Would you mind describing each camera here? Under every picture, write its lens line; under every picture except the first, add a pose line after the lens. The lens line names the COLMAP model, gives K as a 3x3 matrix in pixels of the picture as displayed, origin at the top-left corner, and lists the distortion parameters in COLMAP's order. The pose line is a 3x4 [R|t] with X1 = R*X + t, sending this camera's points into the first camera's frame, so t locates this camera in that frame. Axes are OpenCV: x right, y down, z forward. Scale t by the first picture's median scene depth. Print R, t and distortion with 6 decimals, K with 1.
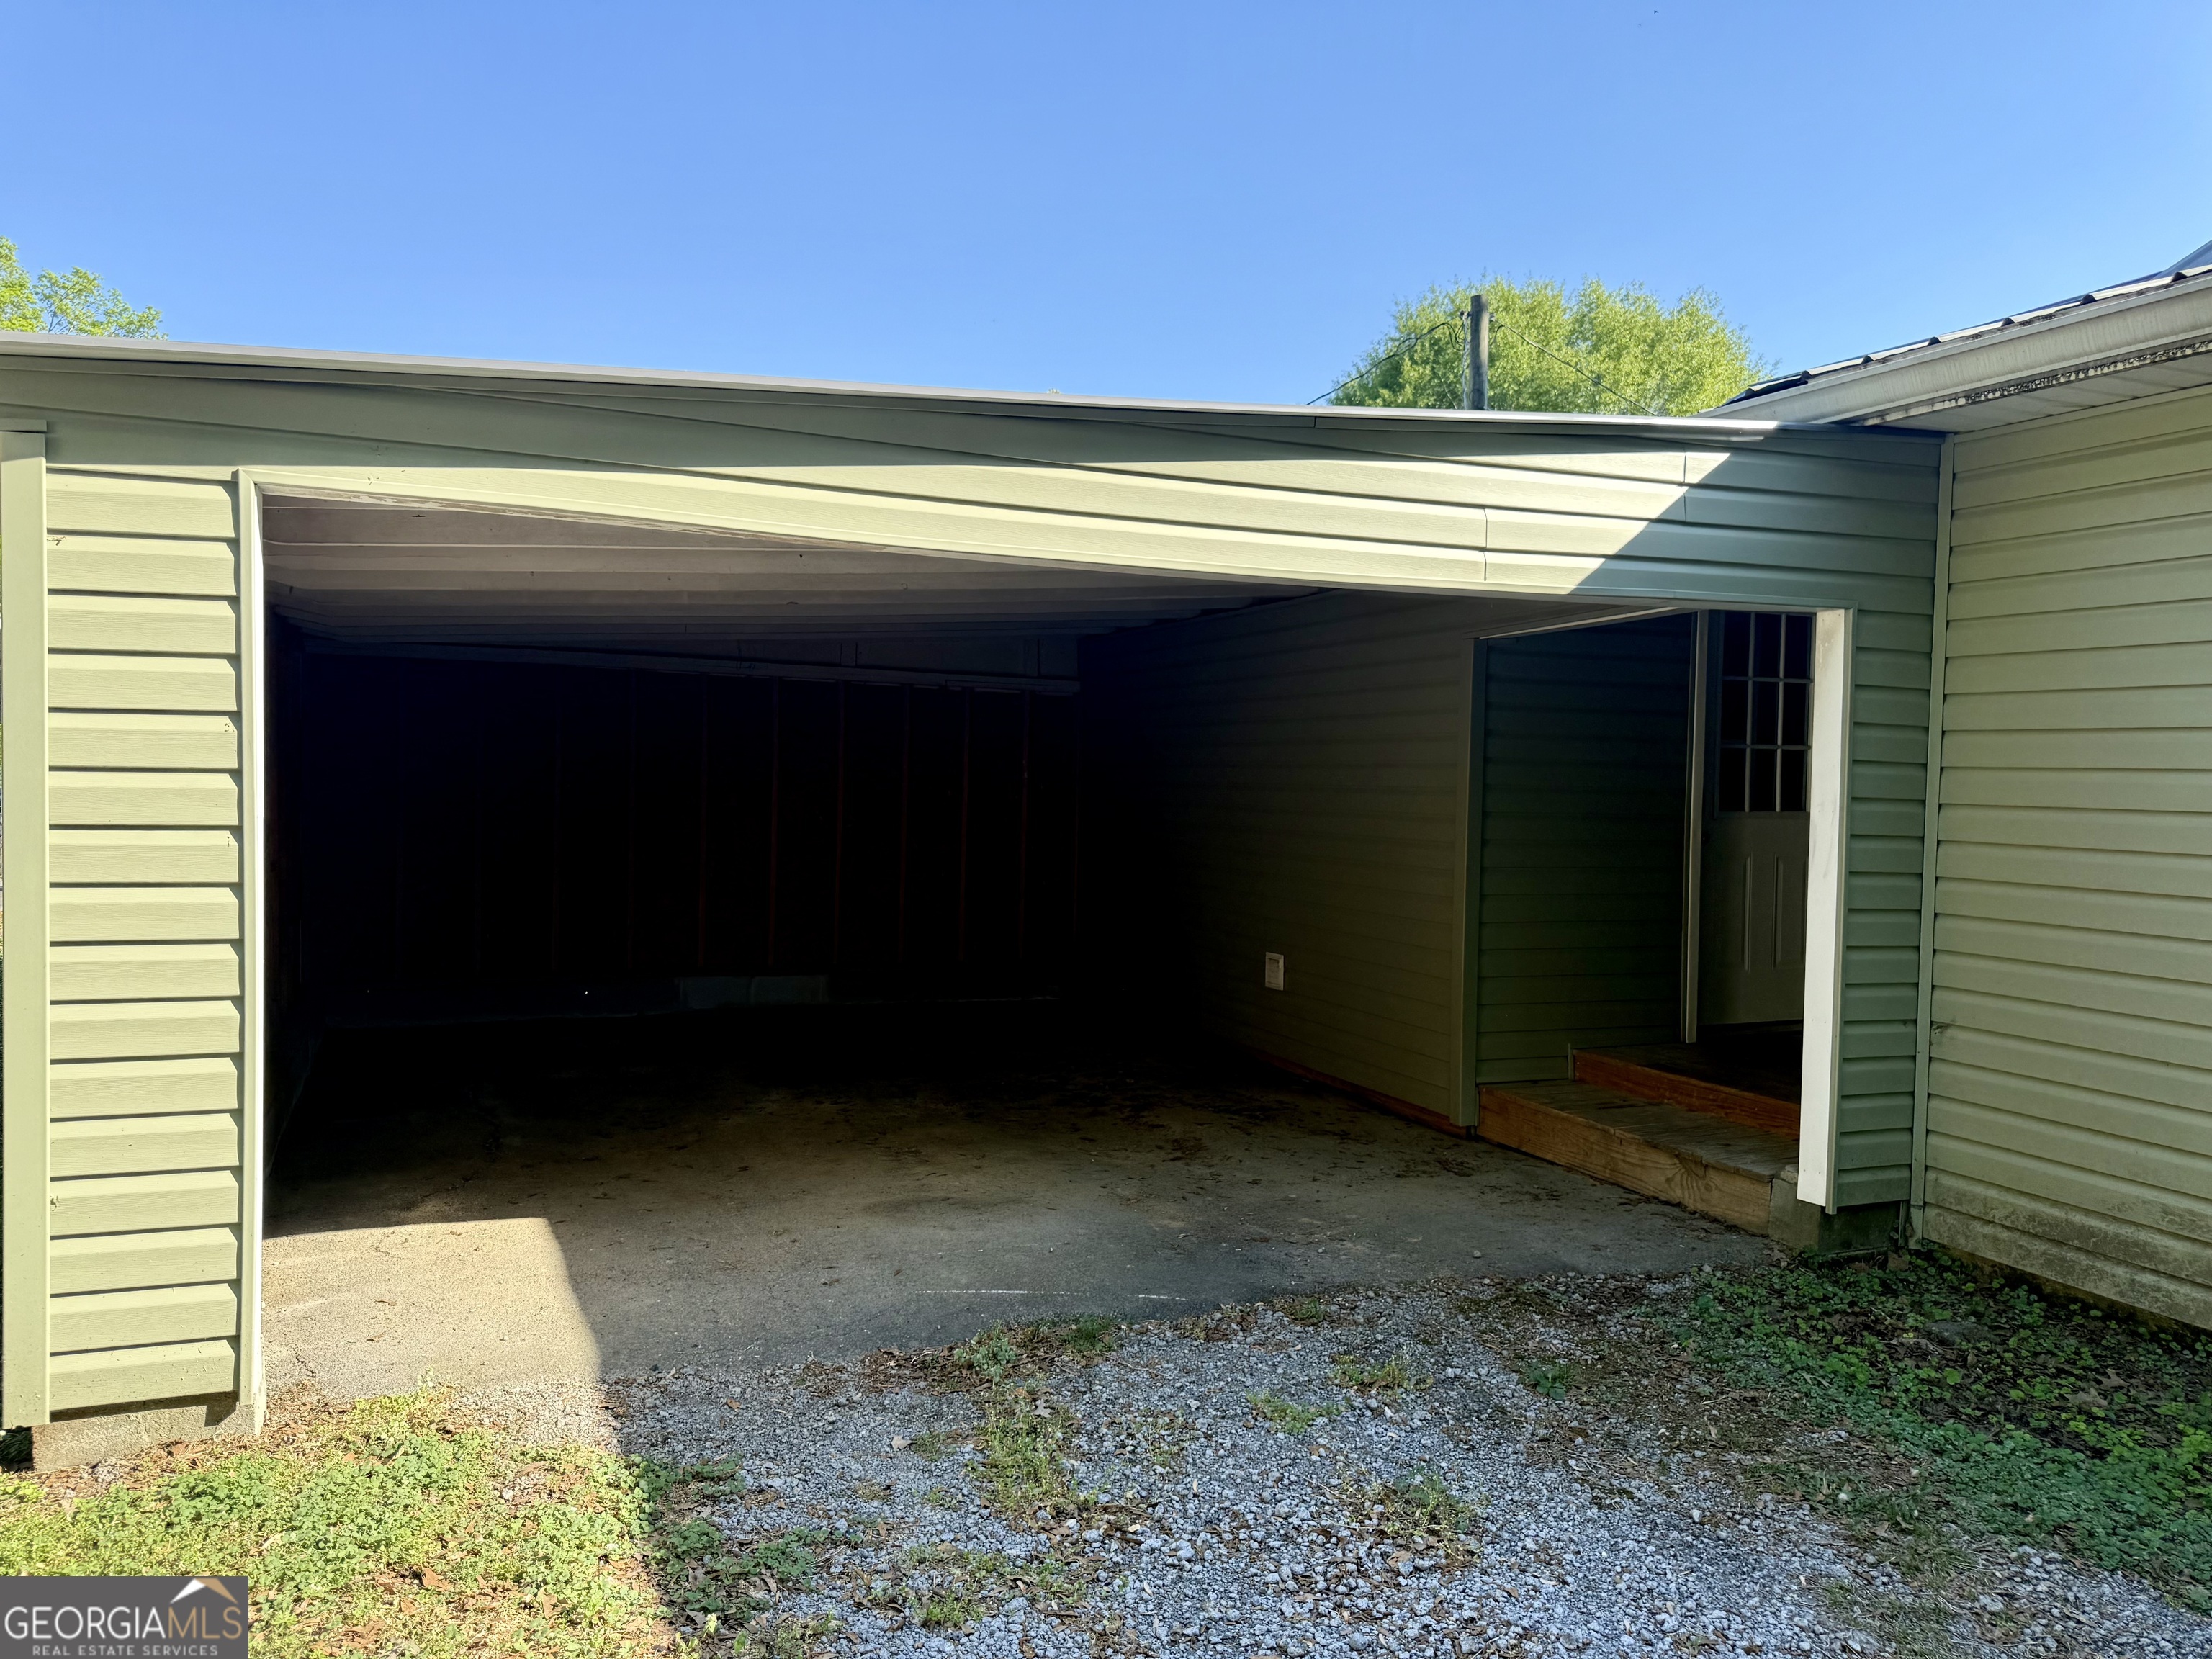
lens RADIAL K [[1560.1, 0, 1108.7], [0, 1560.1, 840.9], [0, 0, 1]] dist [0.007471, 0.000276]
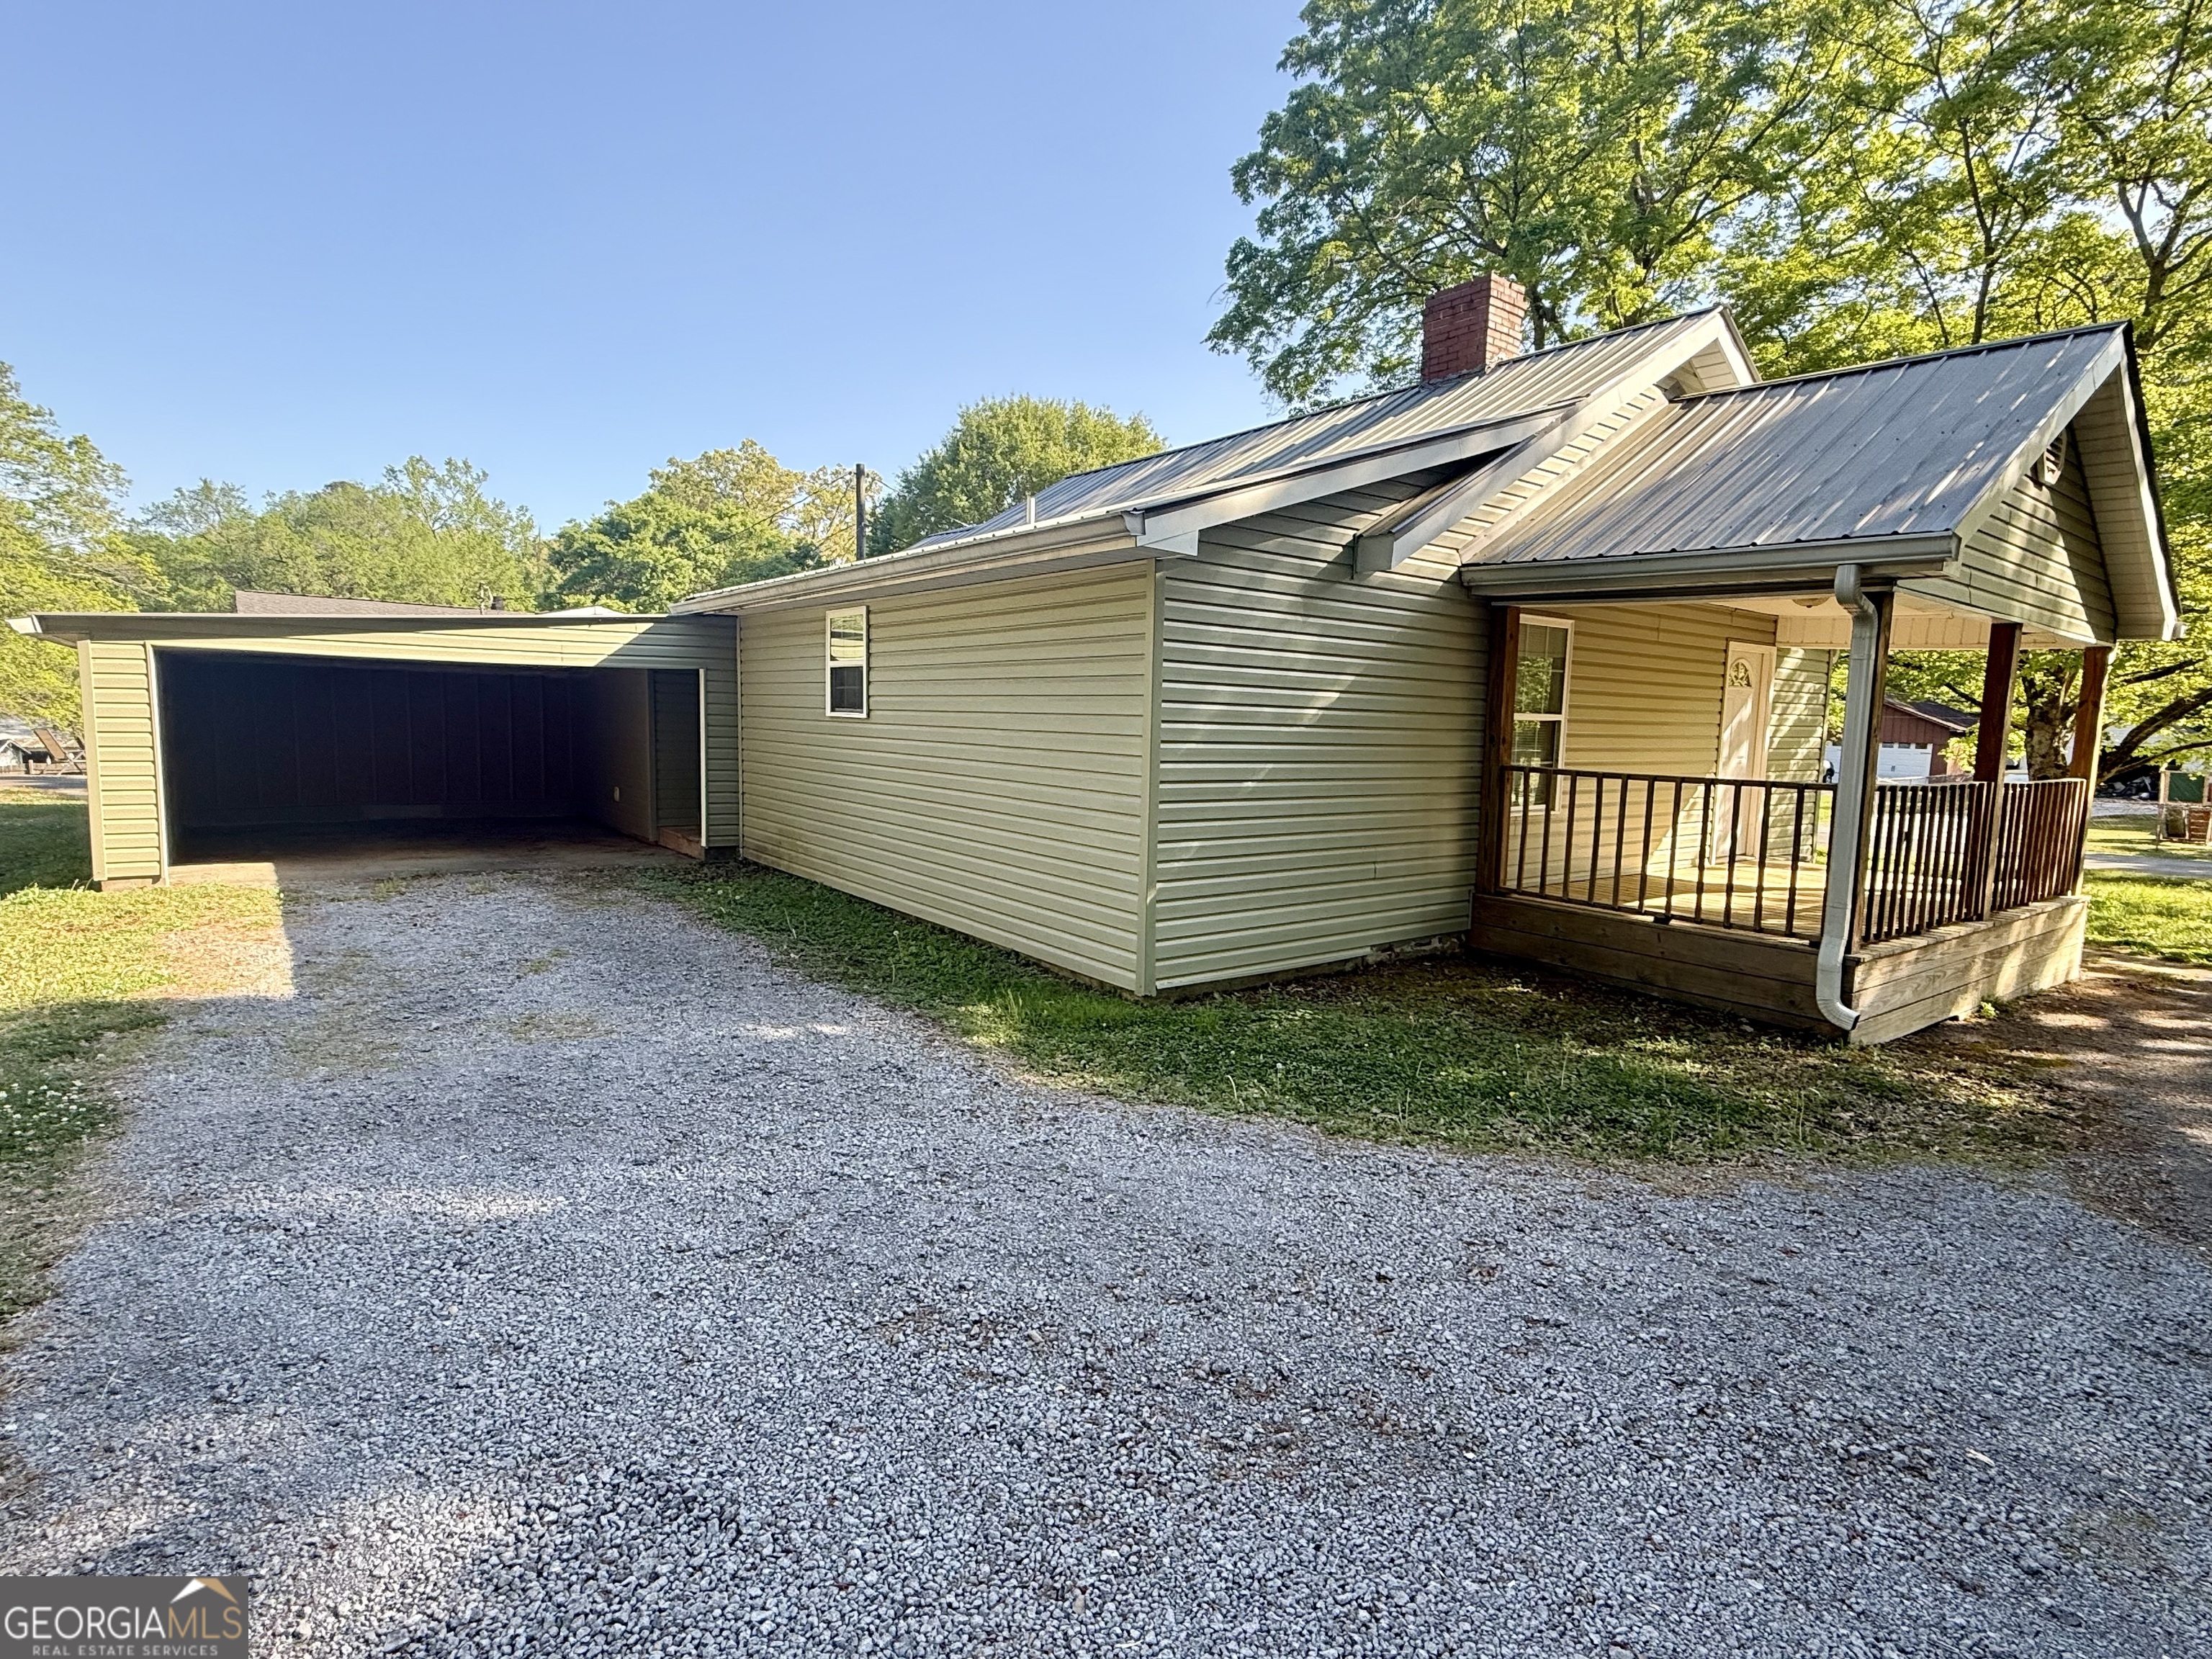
lens RADIAL K [[1089.4, 0, 1106.0], [0, 1089.4, 829.5], [0, 0, 1]] dist [0.000865, 0.000239]
pose [[0.971763, -0.018836, 0.235204, 0.613155], [0.002443, 0.997558, 0.069794, 0.028351], [-0.235945, -0.067249, 0.969437, -1.218166]]
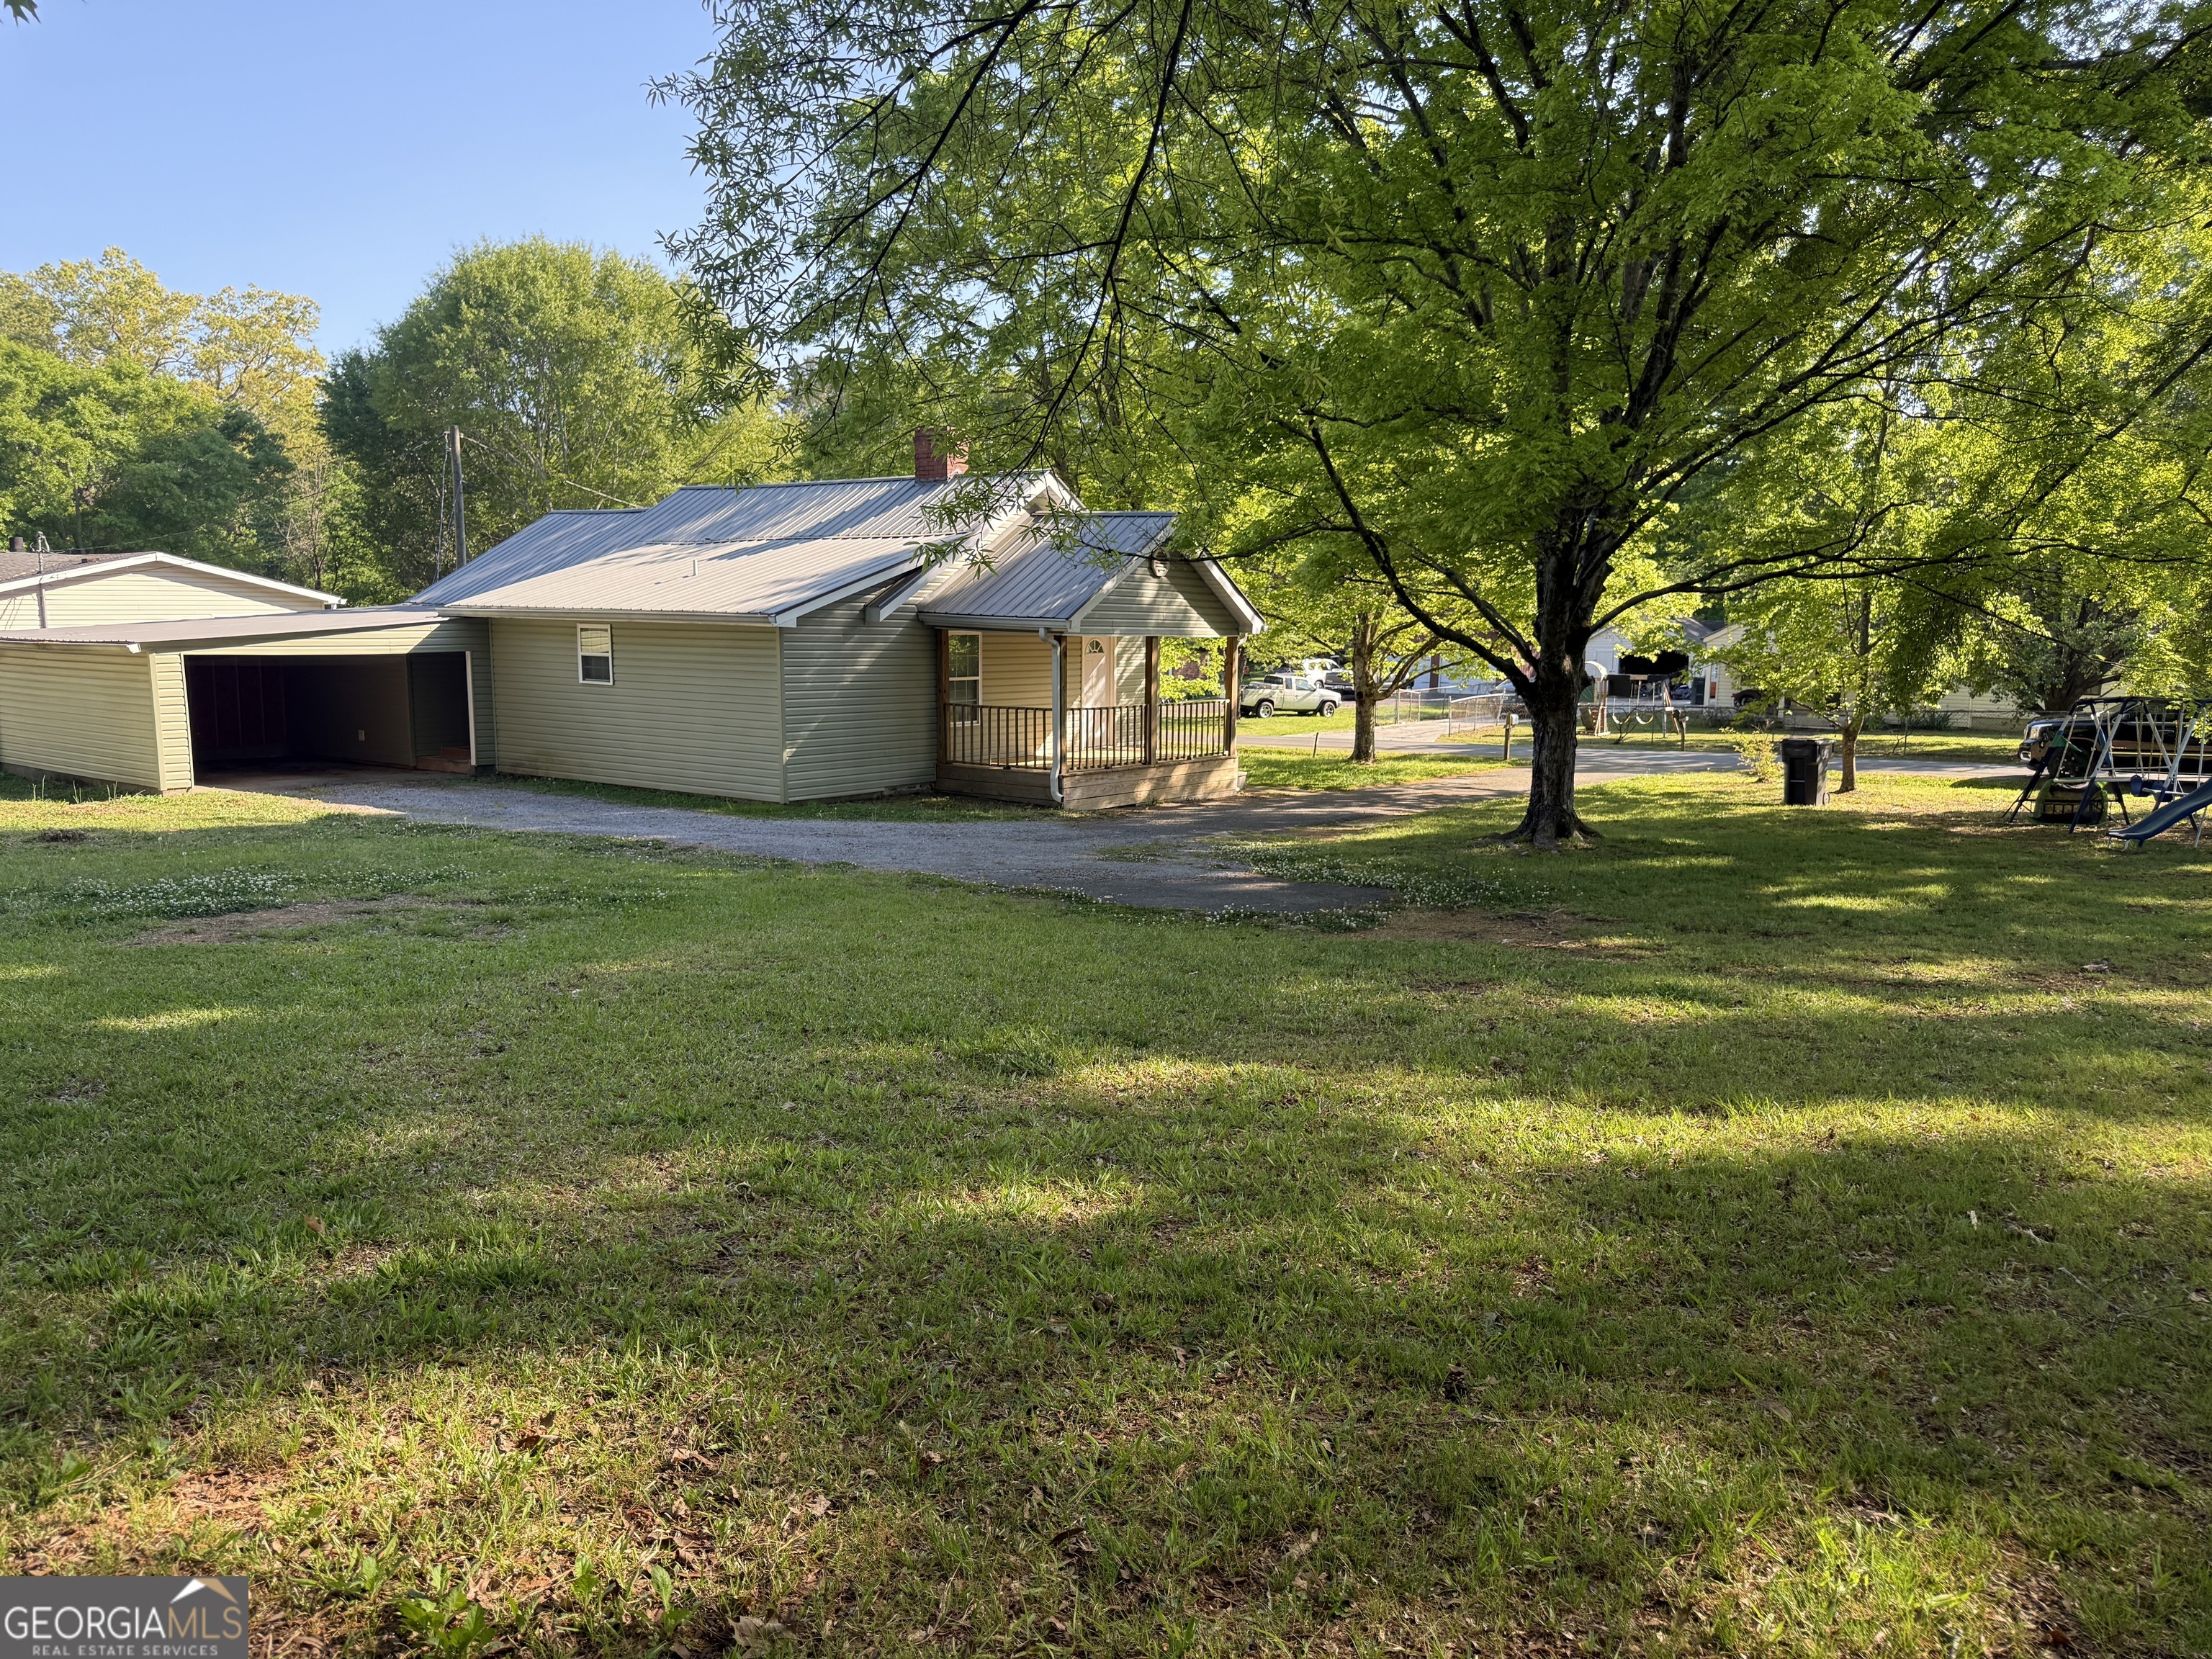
lens RADIAL K [[1560.1, 0, 1108.7], [0, 1560.1, 840.9], [0, 0, 1]] dist [0.007471, 0.000276]
pose [[0.861755, -0.082485, 0.500574, -0.290240], [0.026909, 0.992737, 0.117259, -0.060470], [-0.506610, -0.087578, 0.857716, -3.753977]]
